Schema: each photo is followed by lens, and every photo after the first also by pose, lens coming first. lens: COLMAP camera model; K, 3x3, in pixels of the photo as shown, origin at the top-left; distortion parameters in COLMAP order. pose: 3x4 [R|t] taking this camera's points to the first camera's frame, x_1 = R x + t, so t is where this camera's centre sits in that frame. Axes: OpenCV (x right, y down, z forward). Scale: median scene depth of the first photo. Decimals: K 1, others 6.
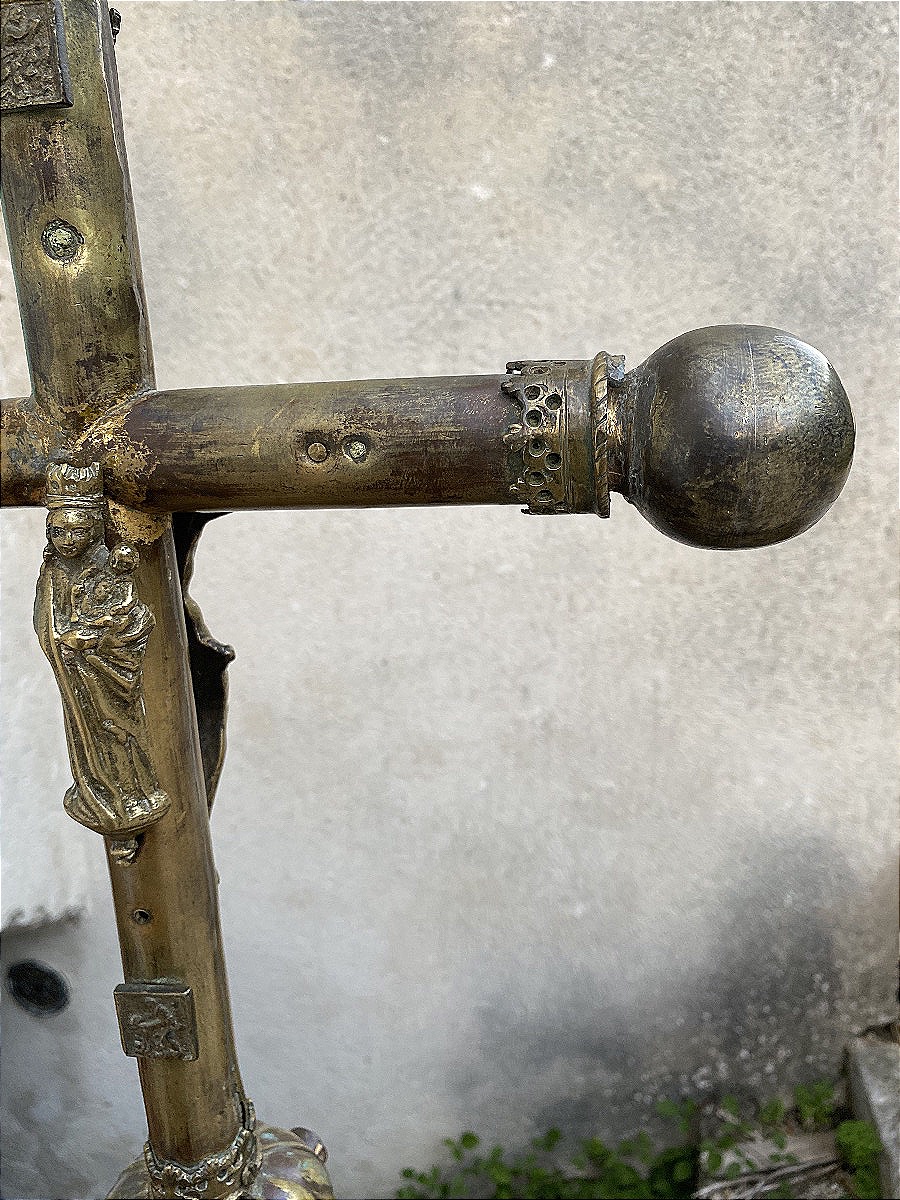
lens RADIAL K [[929.0, 0, 452.3], [0, 929.0, 591.0], [0, 0, 1]] dist [-0.019631, 0.015333]
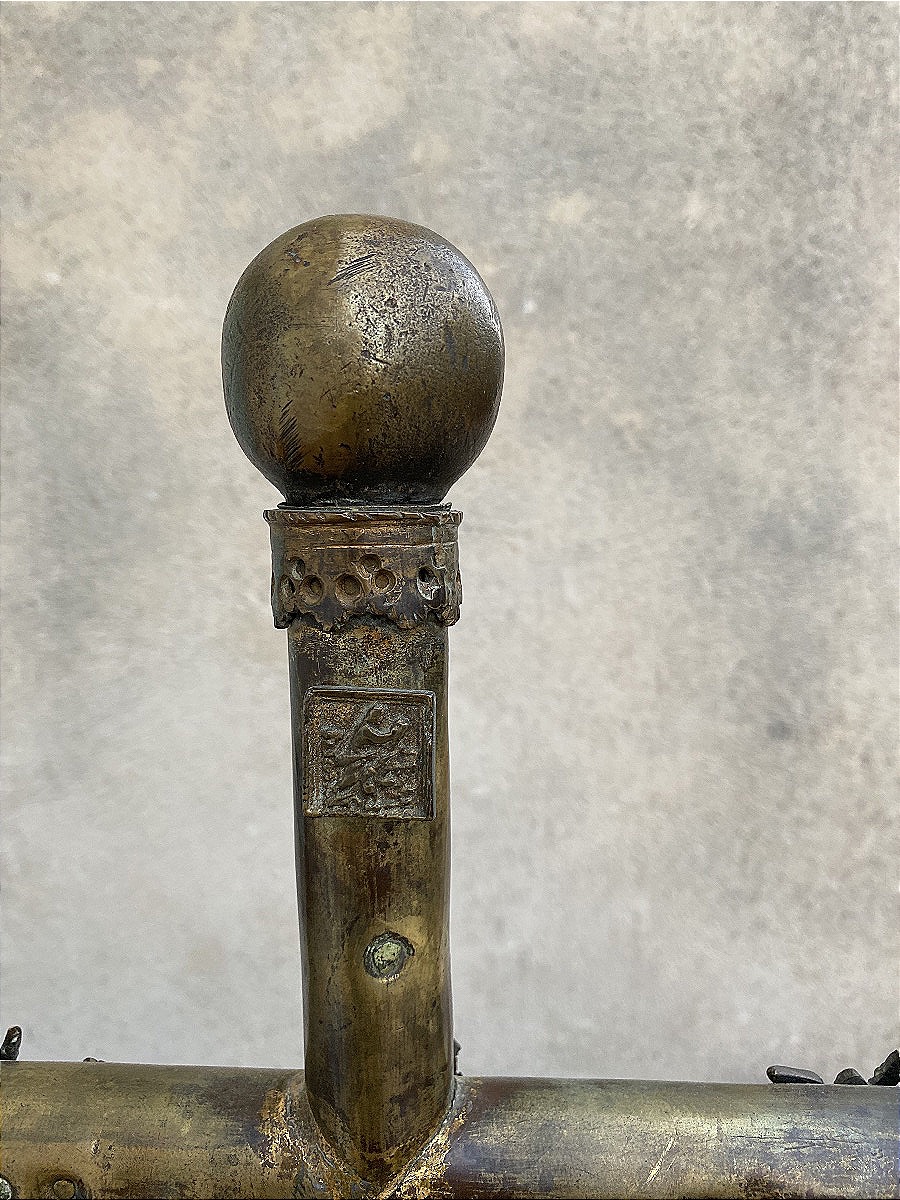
lens RADIAL K [[929.0, 0, 449.0], [0, 929.0, 581.8], [0, 0, 1]] dist [-0.019631, 0.015333]
pose [[0.995764, 0.018751, 0.090014, -0.067482], [-0.003679, 0.986324, -0.164775, -0.084423], [-0.091872, 0.163746, 0.982215, 0.026555]]
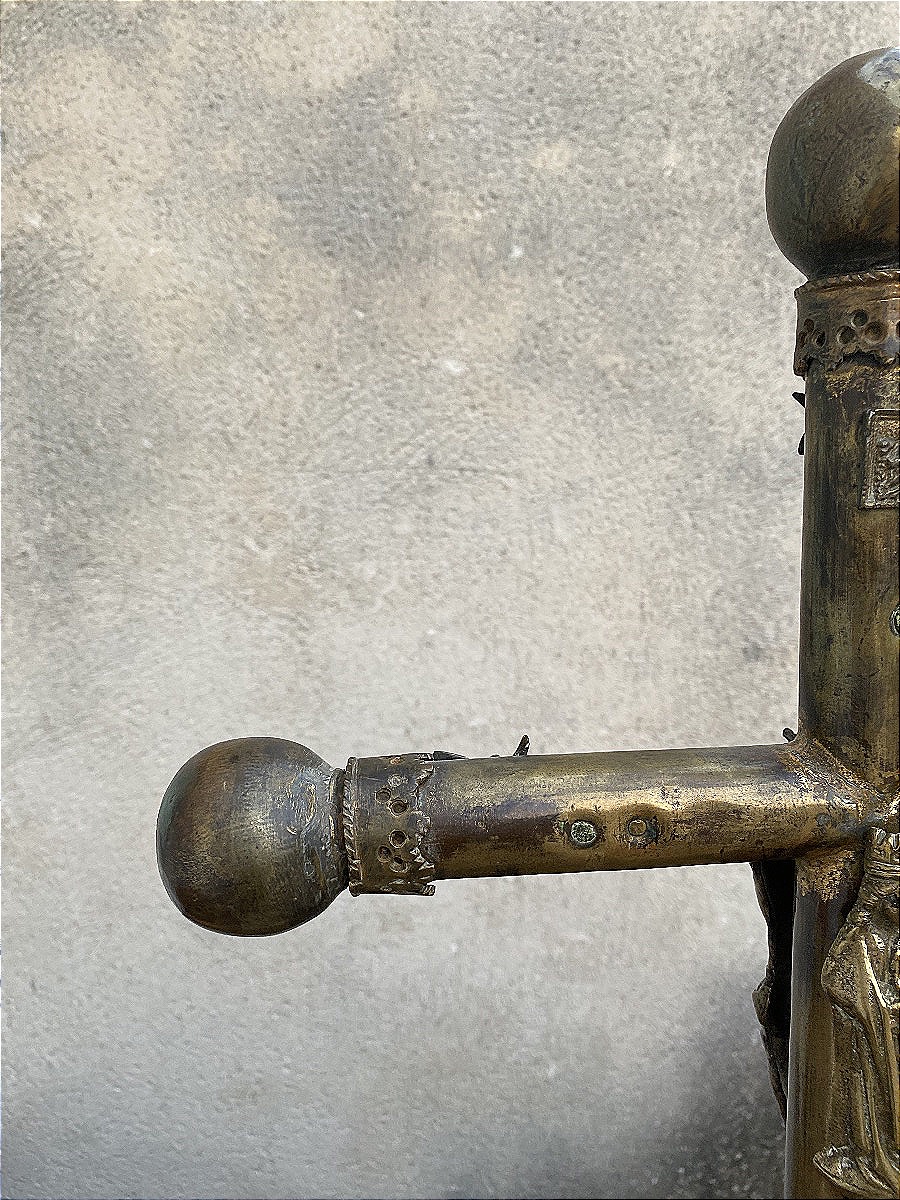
lens RADIAL K [[929.0, 0, 445.3], [0, 929.0, 588.4], [0, 0, 1]] dist [-0.019631, 0.015333]
pose [[0.981882, -0.016728, 0.188751, -0.169942], [0.041232, 0.991089, -0.126656, -0.045432], [-0.184951, 0.132144, 0.973823, 0.011240]]
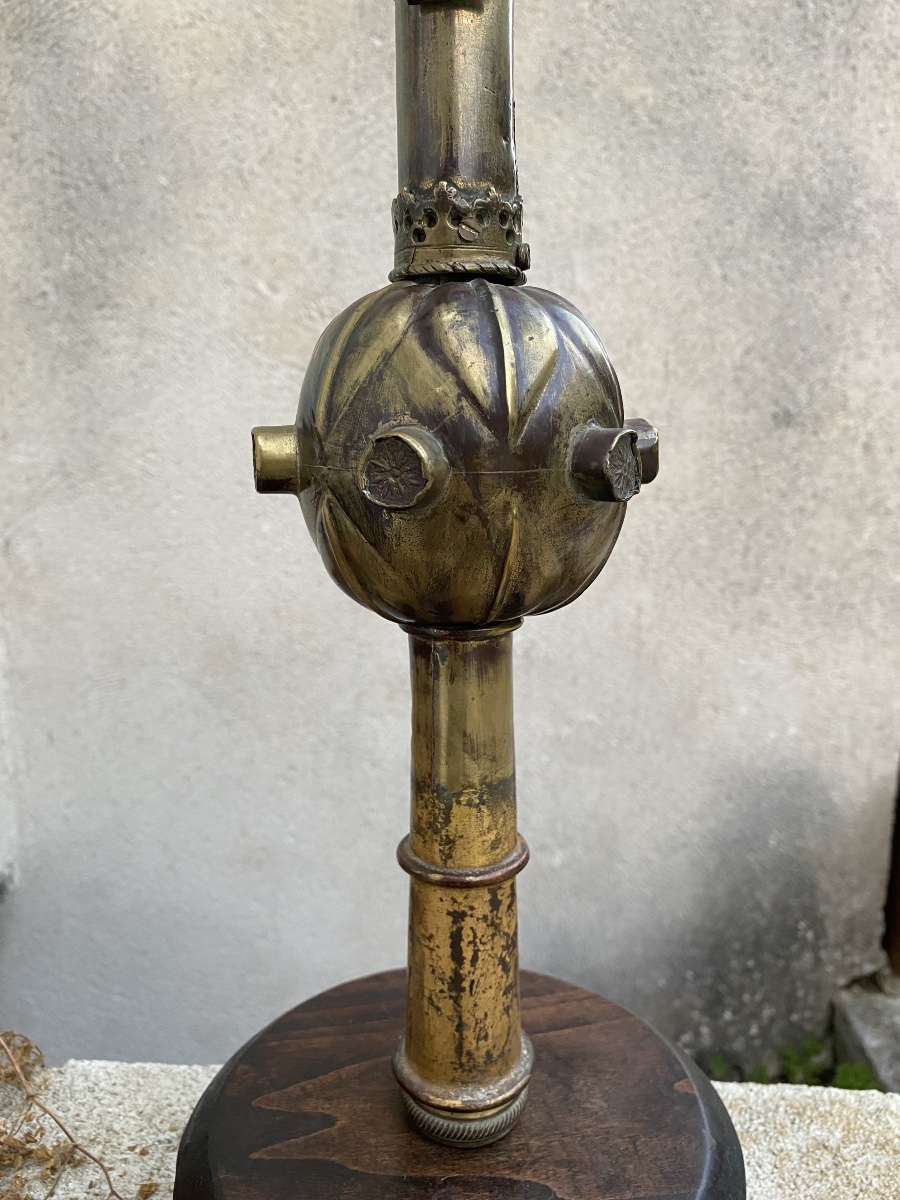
lens RADIAL K [[929.0, 0, 455.7], [0, 929.0, 610.0], [0, 0, 1]] dist [-0.019631, 0.015333]
pose [[0.995139, 0.014167, 0.097458, -0.073373], [-0.004735, 0.995337, -0.096342, 0.209646], [-0.098368, 0.095412, 0.990566, 0.050592]]
